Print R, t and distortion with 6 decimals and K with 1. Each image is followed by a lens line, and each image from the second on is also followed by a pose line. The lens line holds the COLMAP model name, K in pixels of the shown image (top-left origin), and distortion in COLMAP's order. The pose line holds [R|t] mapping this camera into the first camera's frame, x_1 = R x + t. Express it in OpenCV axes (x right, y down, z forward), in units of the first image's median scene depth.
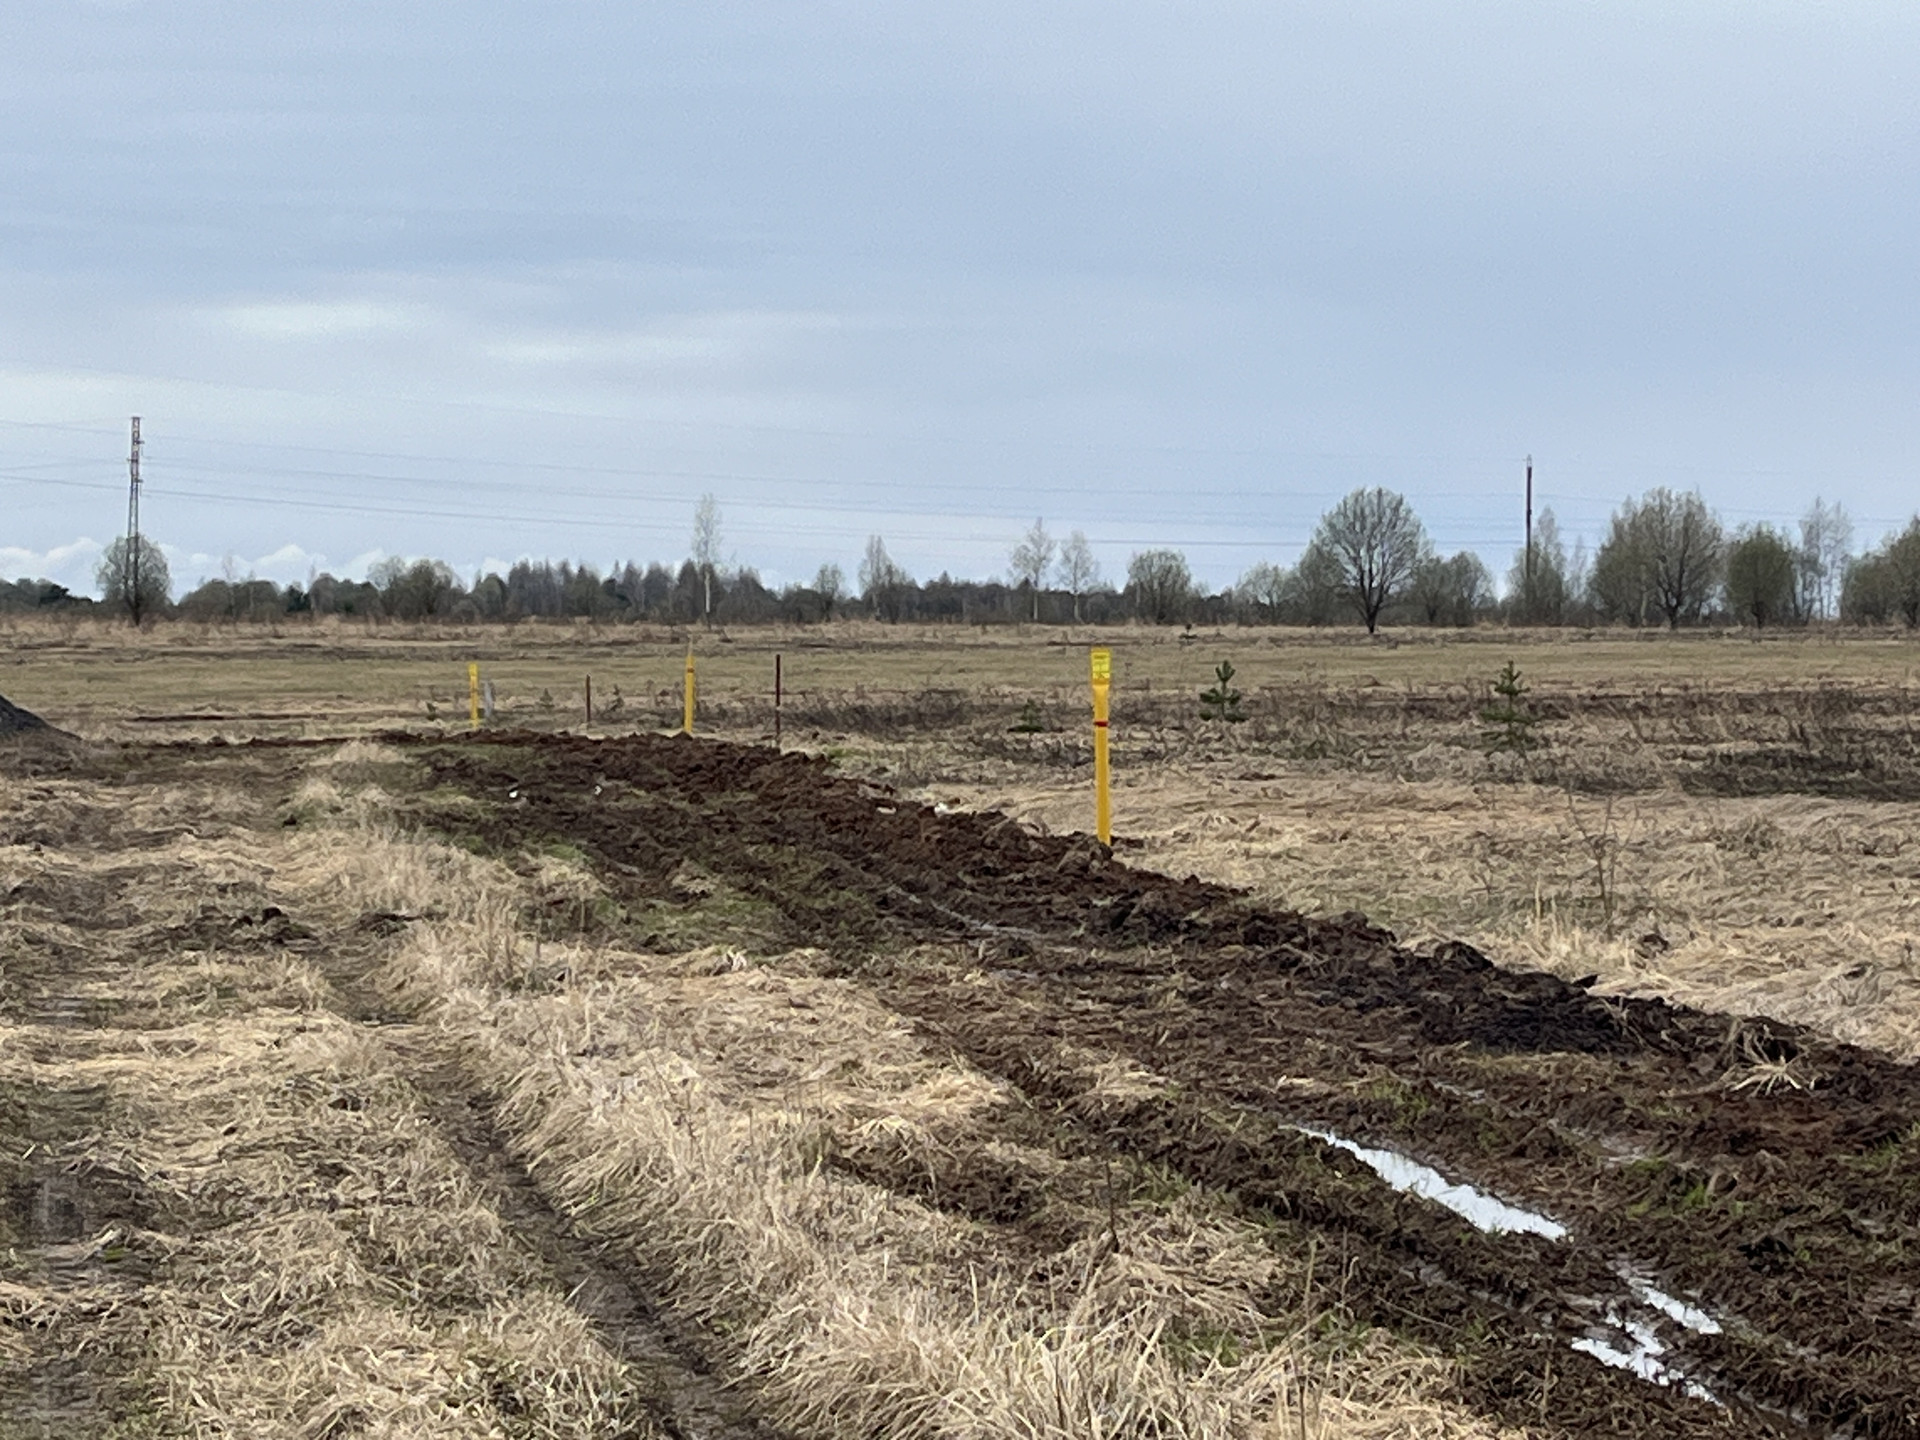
lens RADIAL K [[5048.0, 0, 962.7], [0, 5048.0, 716.7], [0, 0, 1]] dist [0.112641, 0.000000]
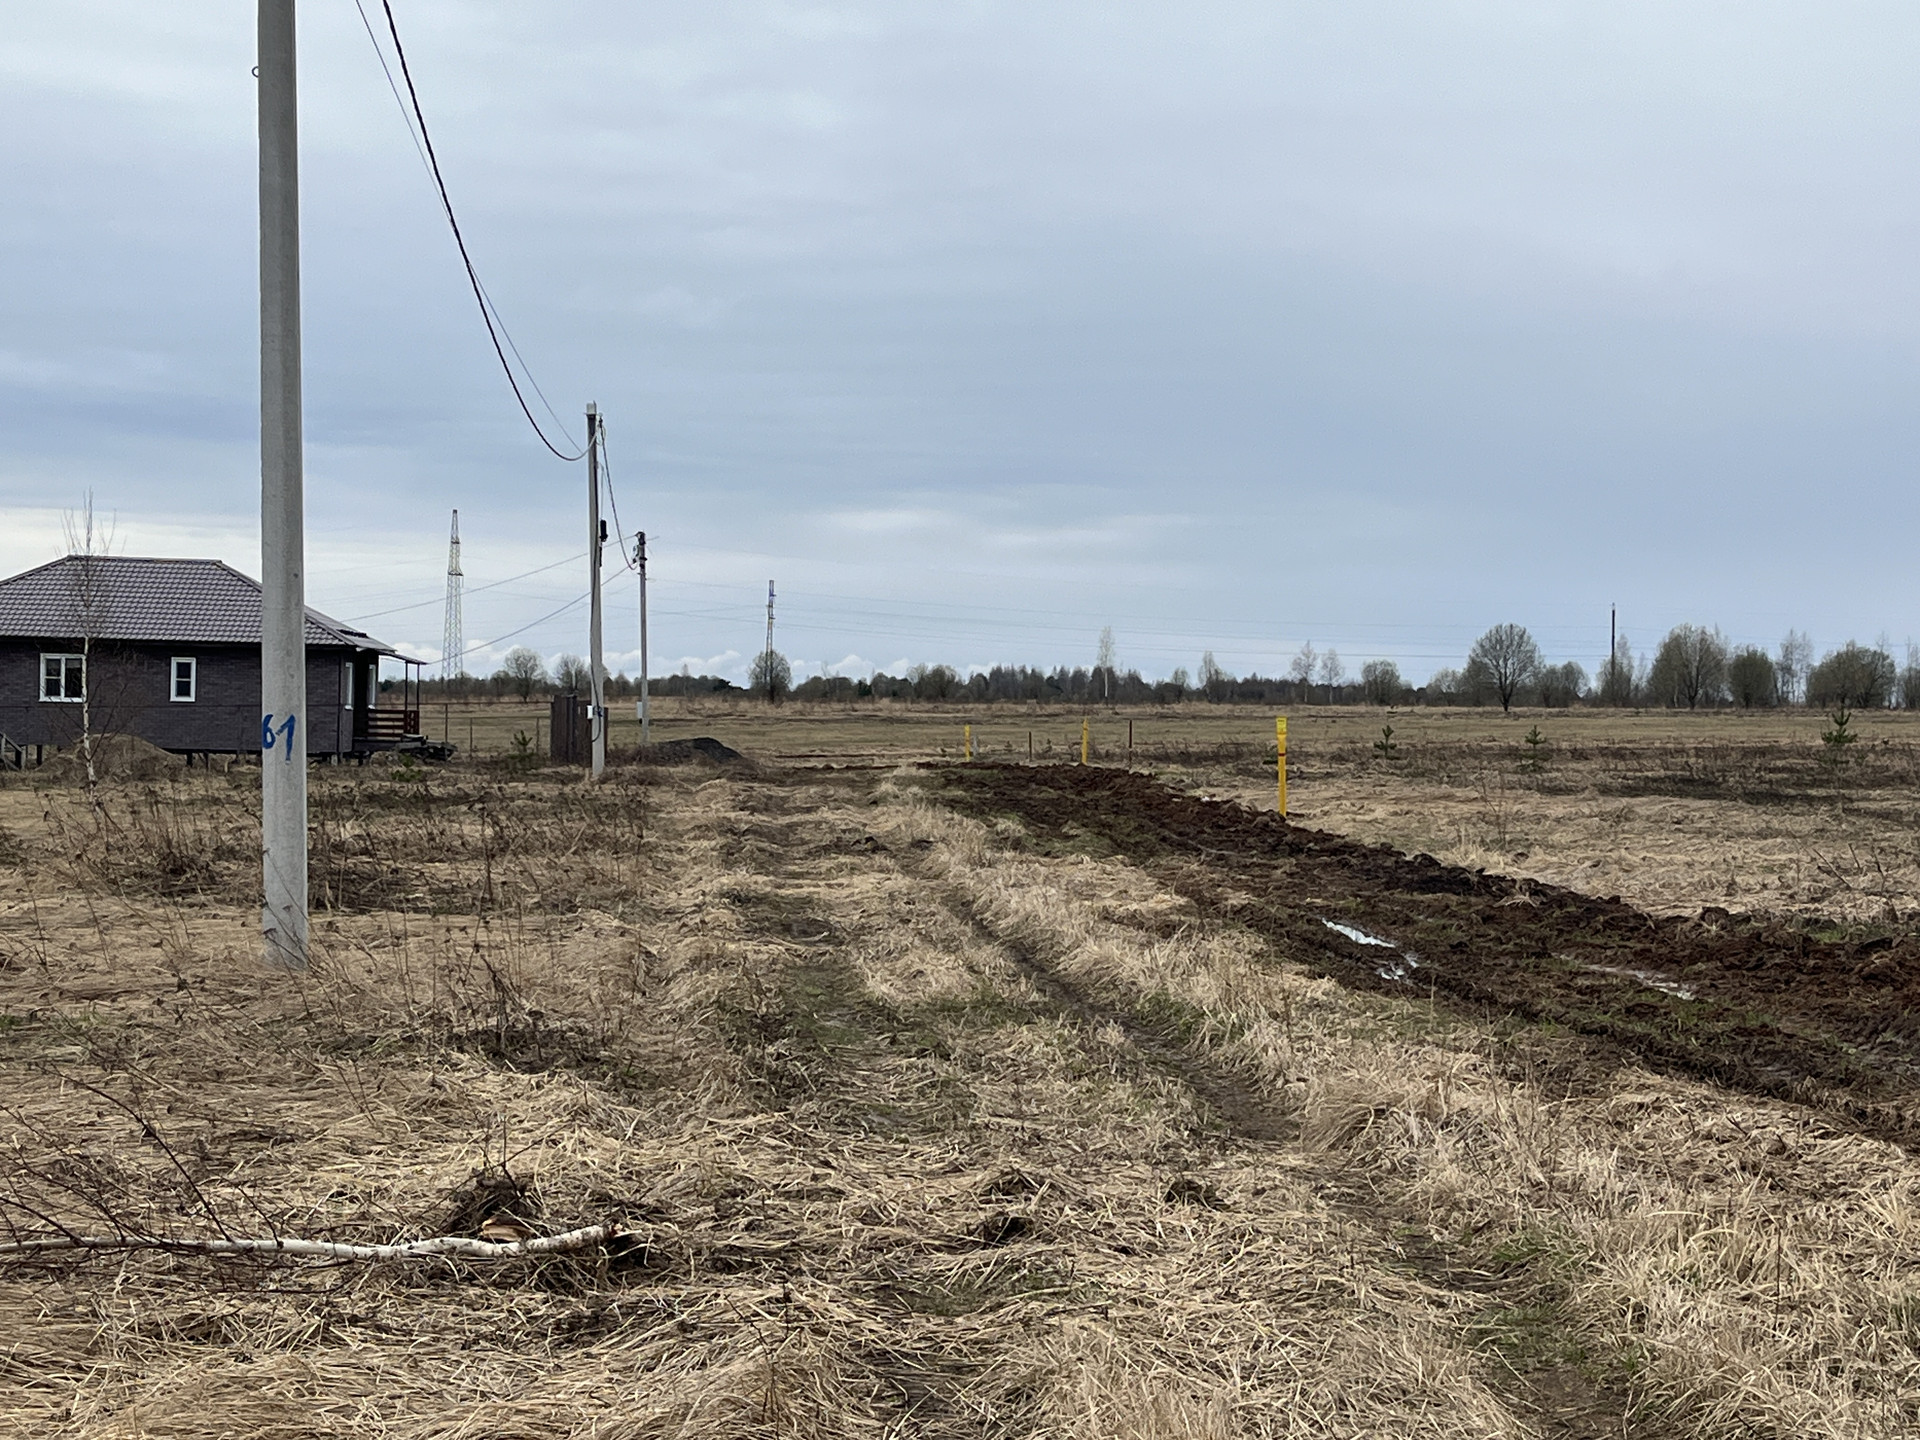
lens RADIAL K [[3137.8, 0, 958.9], [0, 3137.8, 721.8], [0, 0, 1]] dist [0.021625, 0.000000]
pose [[0.995032, 0.004539, -0.099452, 0.018748], [-0.005801, 0.999906, -0.012412, 0.003562], [0.099386, 0.012927, 0.994965, -0.184410]]
